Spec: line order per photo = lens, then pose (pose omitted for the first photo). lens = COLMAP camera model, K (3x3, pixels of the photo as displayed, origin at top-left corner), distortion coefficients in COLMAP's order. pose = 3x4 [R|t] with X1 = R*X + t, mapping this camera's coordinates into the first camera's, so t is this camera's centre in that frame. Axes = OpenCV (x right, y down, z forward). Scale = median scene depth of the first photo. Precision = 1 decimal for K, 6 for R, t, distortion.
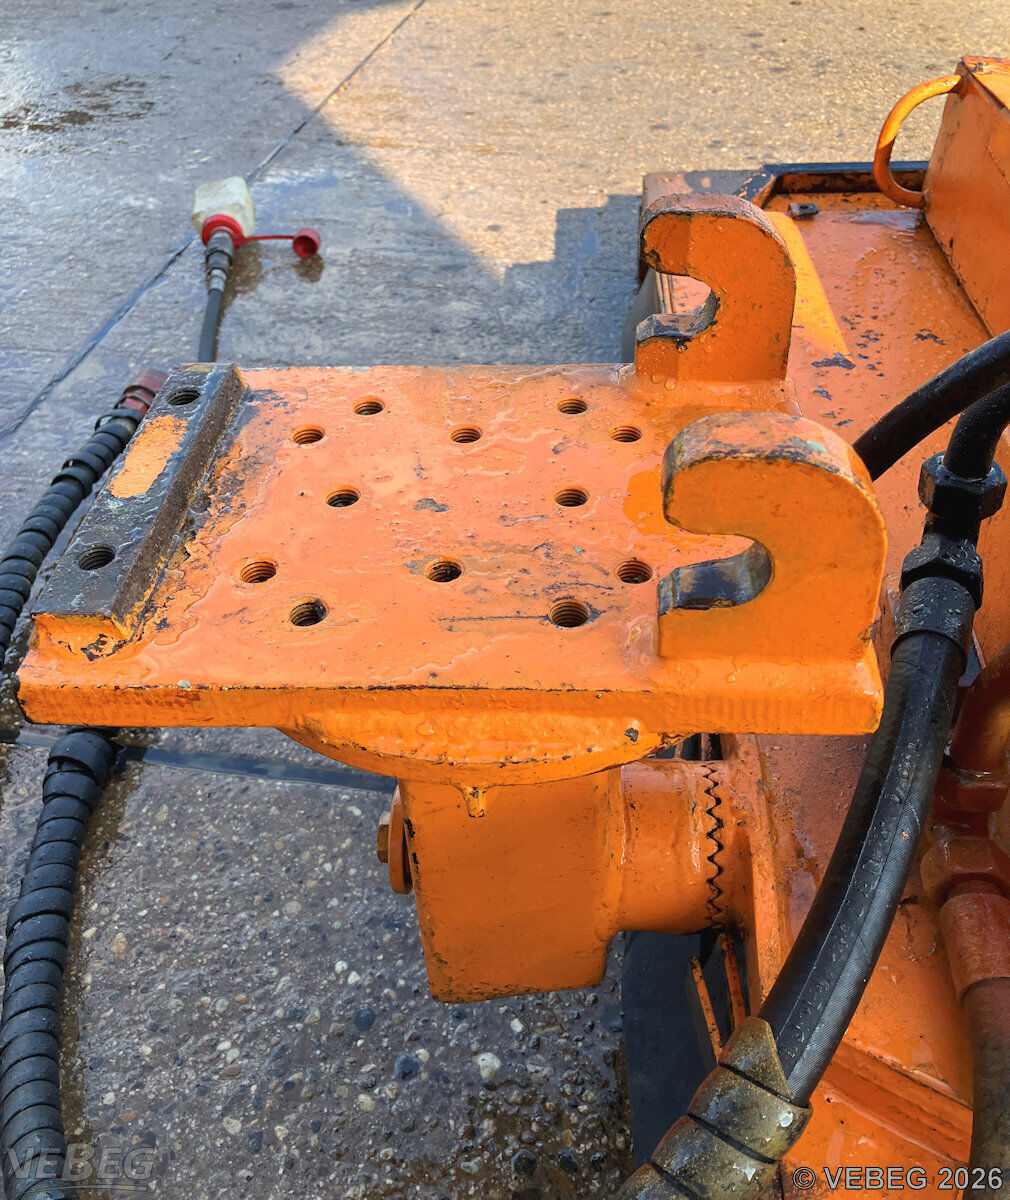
lens RADIAL K [[1614.5, 0, 504.5], [0, 1614.5, 600.4], [0, 0, 1]] dist [0.023588, 0.000000]
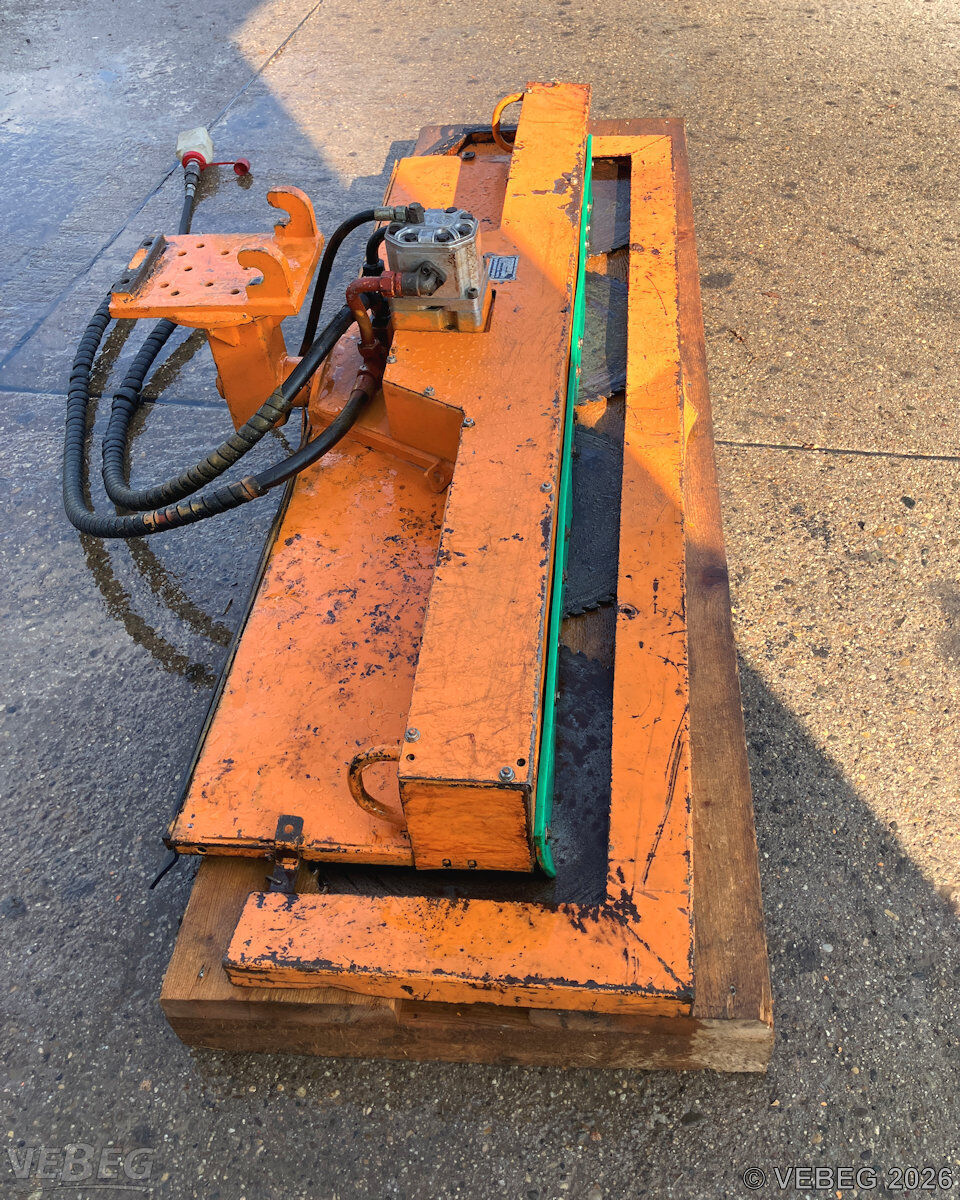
lens RADIAL K [[1320.3, 0, 480.5], [0, 1320.3, 599.1], [0, 0, 1]] dist [0.003078, 0.000000]
pose [[0.999842, -0.017527, 0.003057, 0.125727], [0.017024, 0.992403, 0.121850, 0.075847], [-0.005169, -0.121778, 0.992544, -0.489428]]
